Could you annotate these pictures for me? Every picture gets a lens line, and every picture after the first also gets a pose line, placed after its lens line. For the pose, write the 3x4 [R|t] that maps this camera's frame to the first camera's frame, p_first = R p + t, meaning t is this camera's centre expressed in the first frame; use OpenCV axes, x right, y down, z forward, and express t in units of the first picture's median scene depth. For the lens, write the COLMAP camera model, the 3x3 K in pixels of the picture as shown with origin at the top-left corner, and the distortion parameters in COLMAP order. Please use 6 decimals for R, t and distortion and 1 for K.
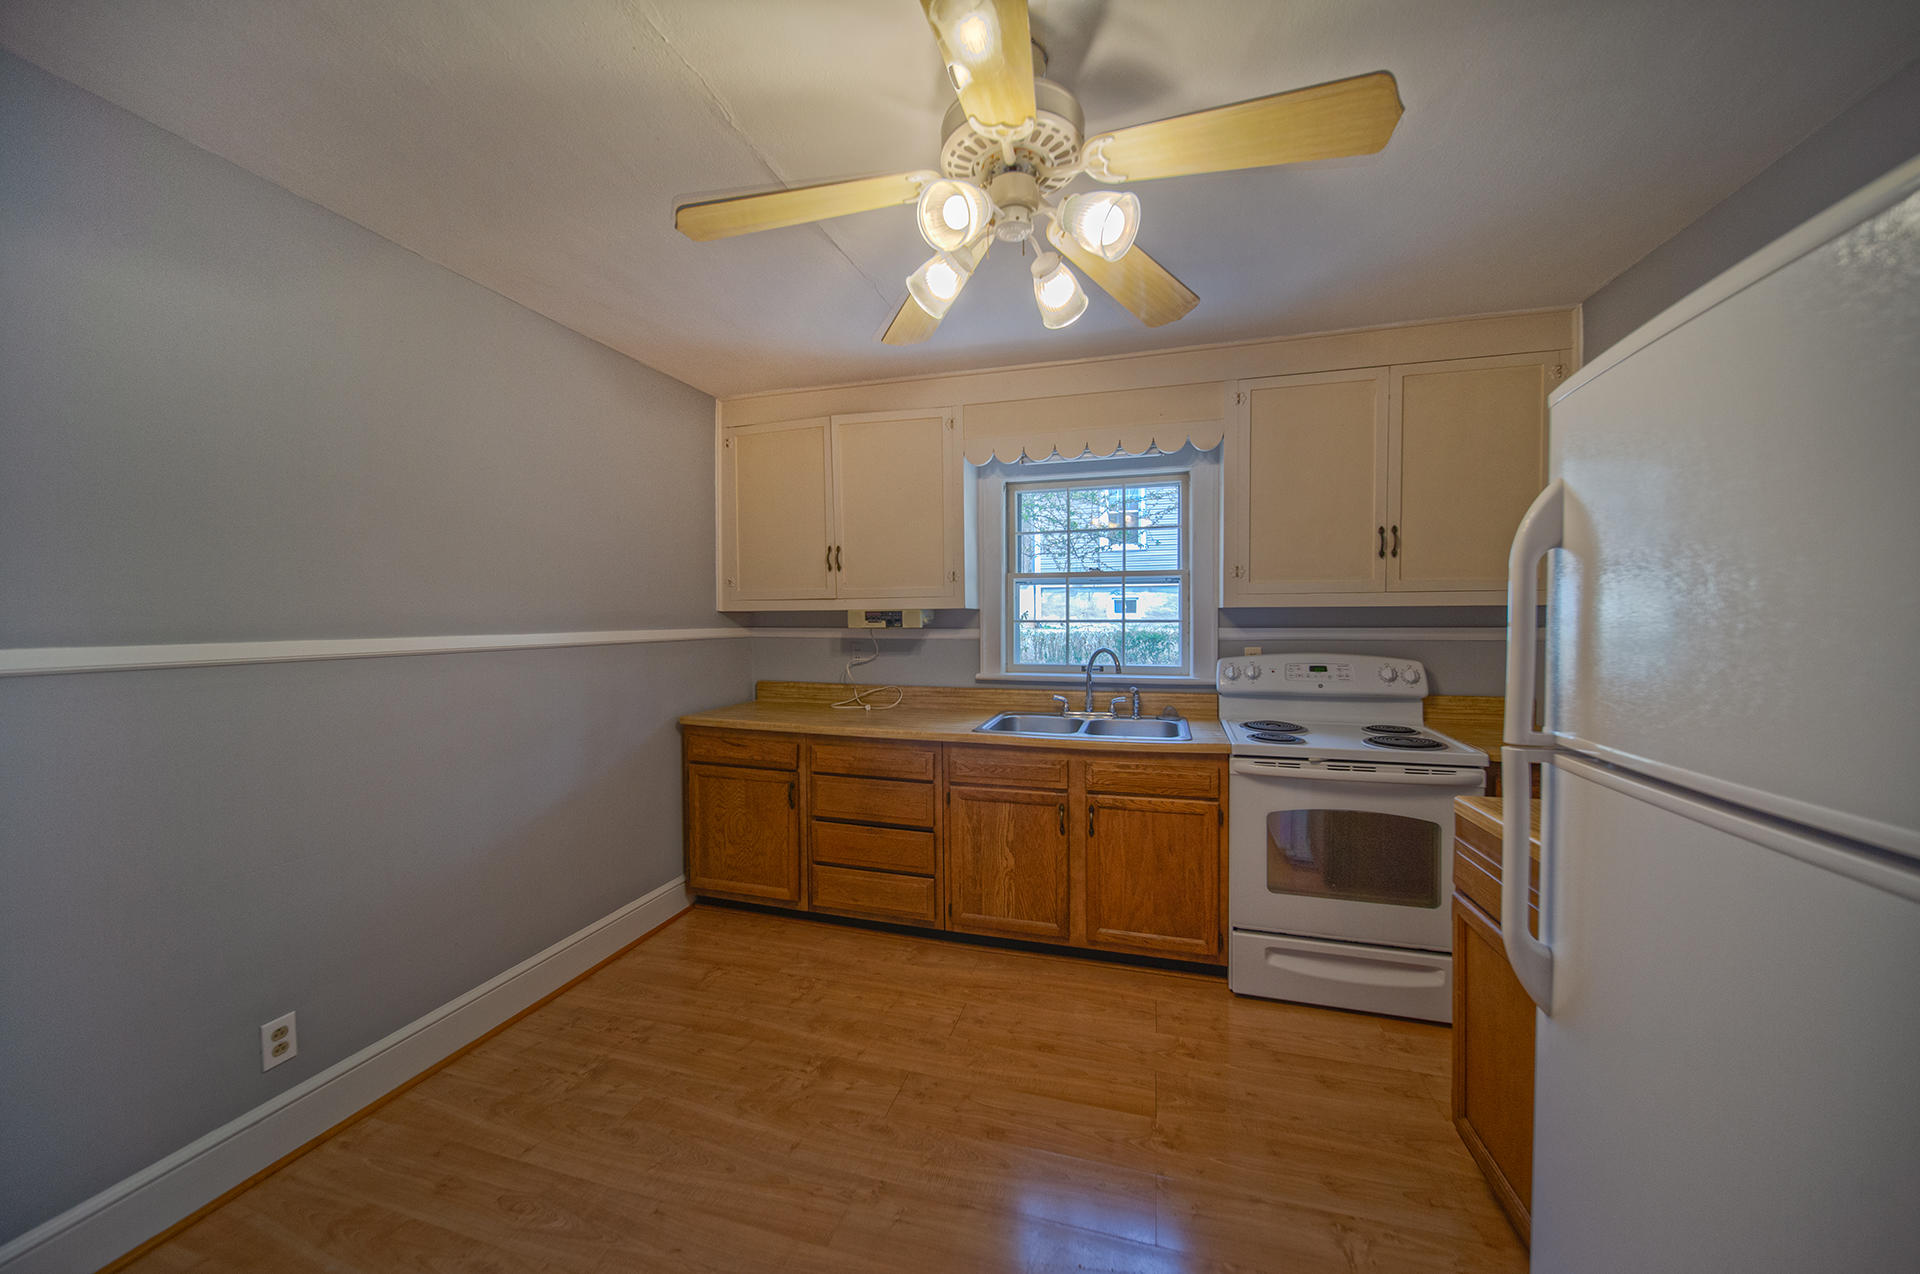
lens RADIAL K [[673.9, 0, 952.5], [0, 673.9, 632.4], [0, 0, 1]] dist [0.000919, -0.000142]
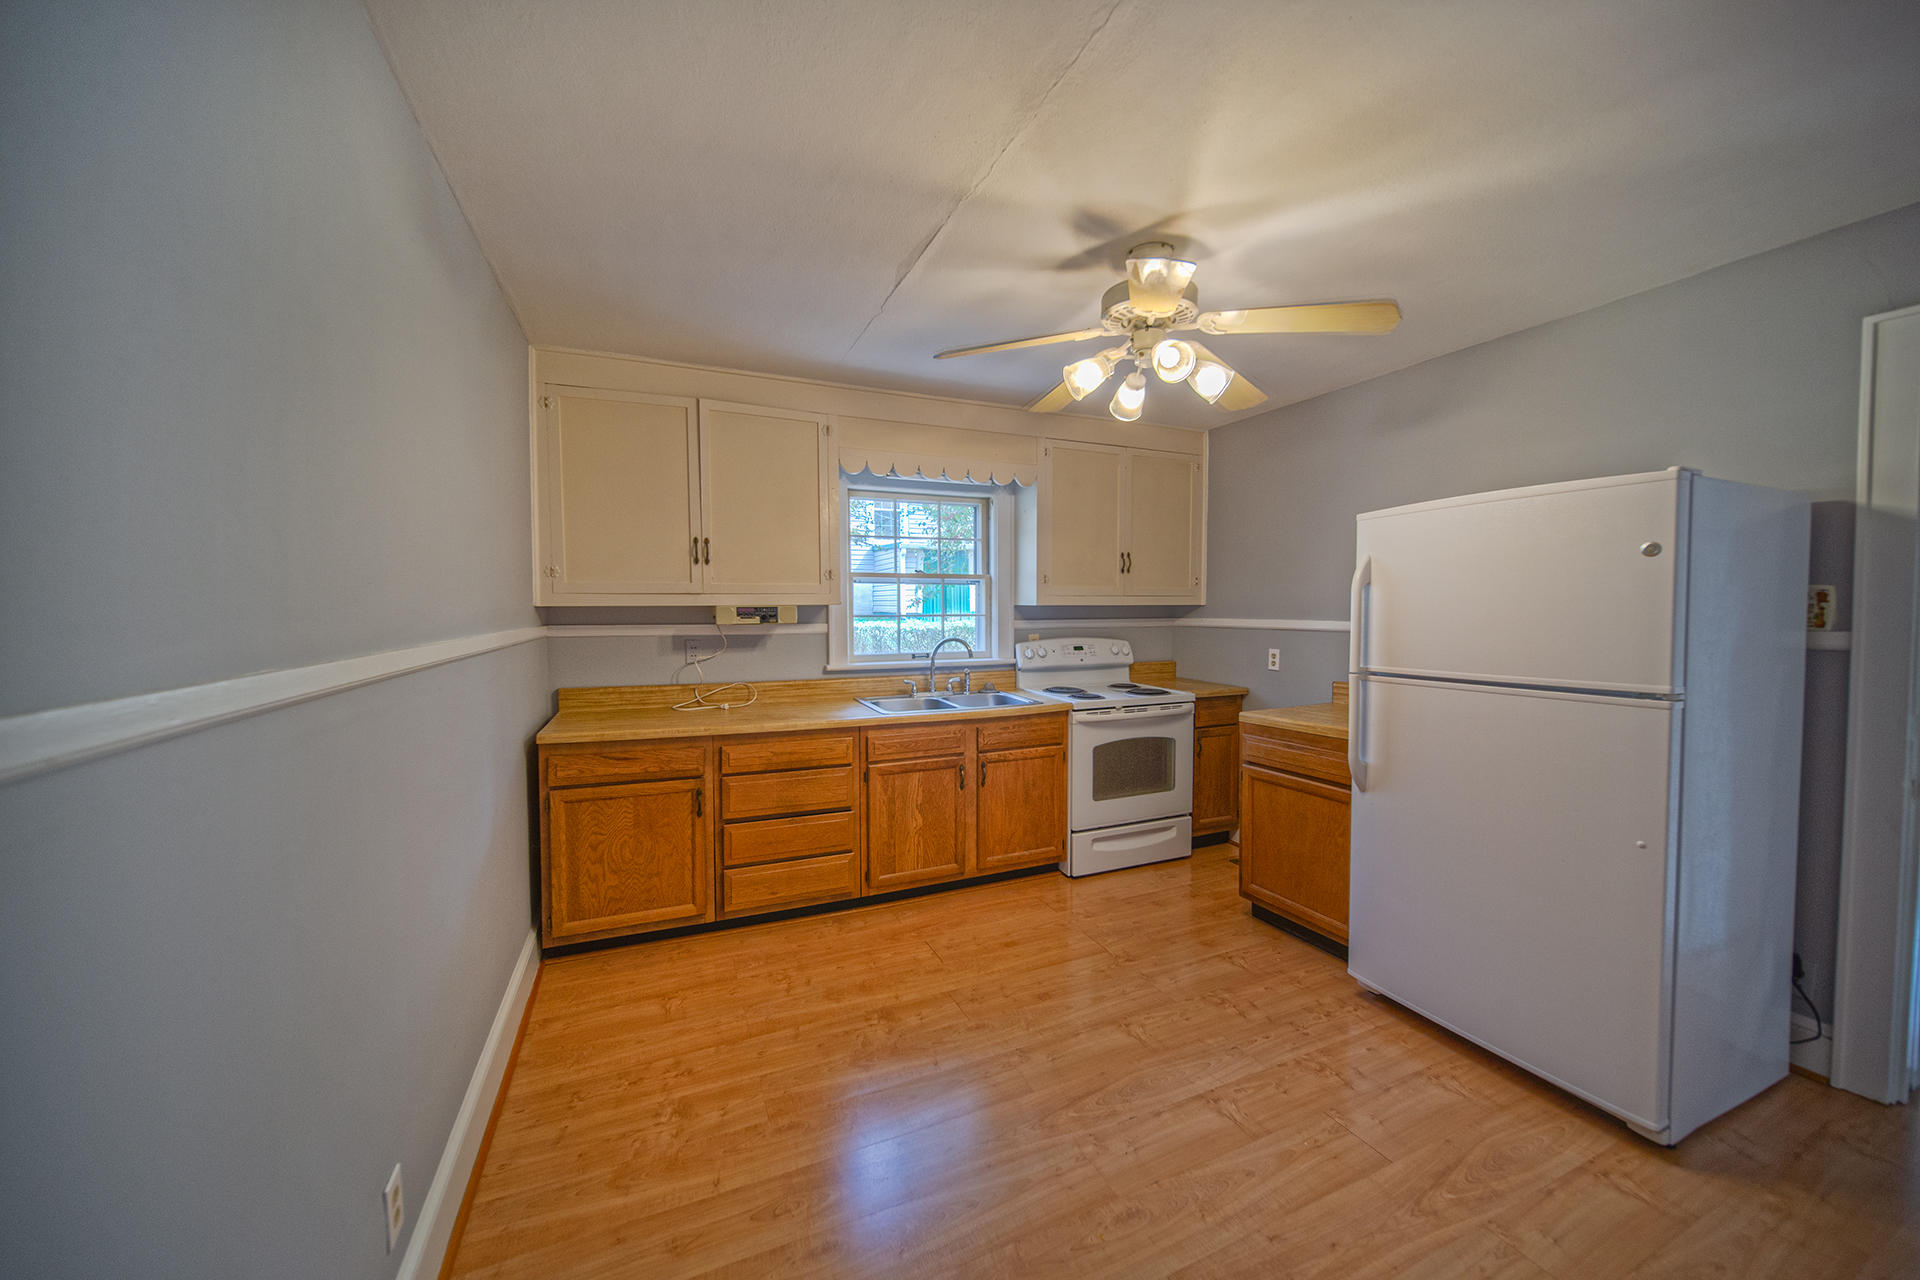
lens RADIAL K [[686.9, 0, 957.2], [0, 686.9, 637.4], [0, 0, 1]] dist [0.000318, -0.000068]
pose [[0.773747, -0.025586, 0.632978, -0.581726], [0.014107, 0.999632, 0.023162, -0.006779], [-0.633338, -0.008992, 0.773823, 0.032326]]
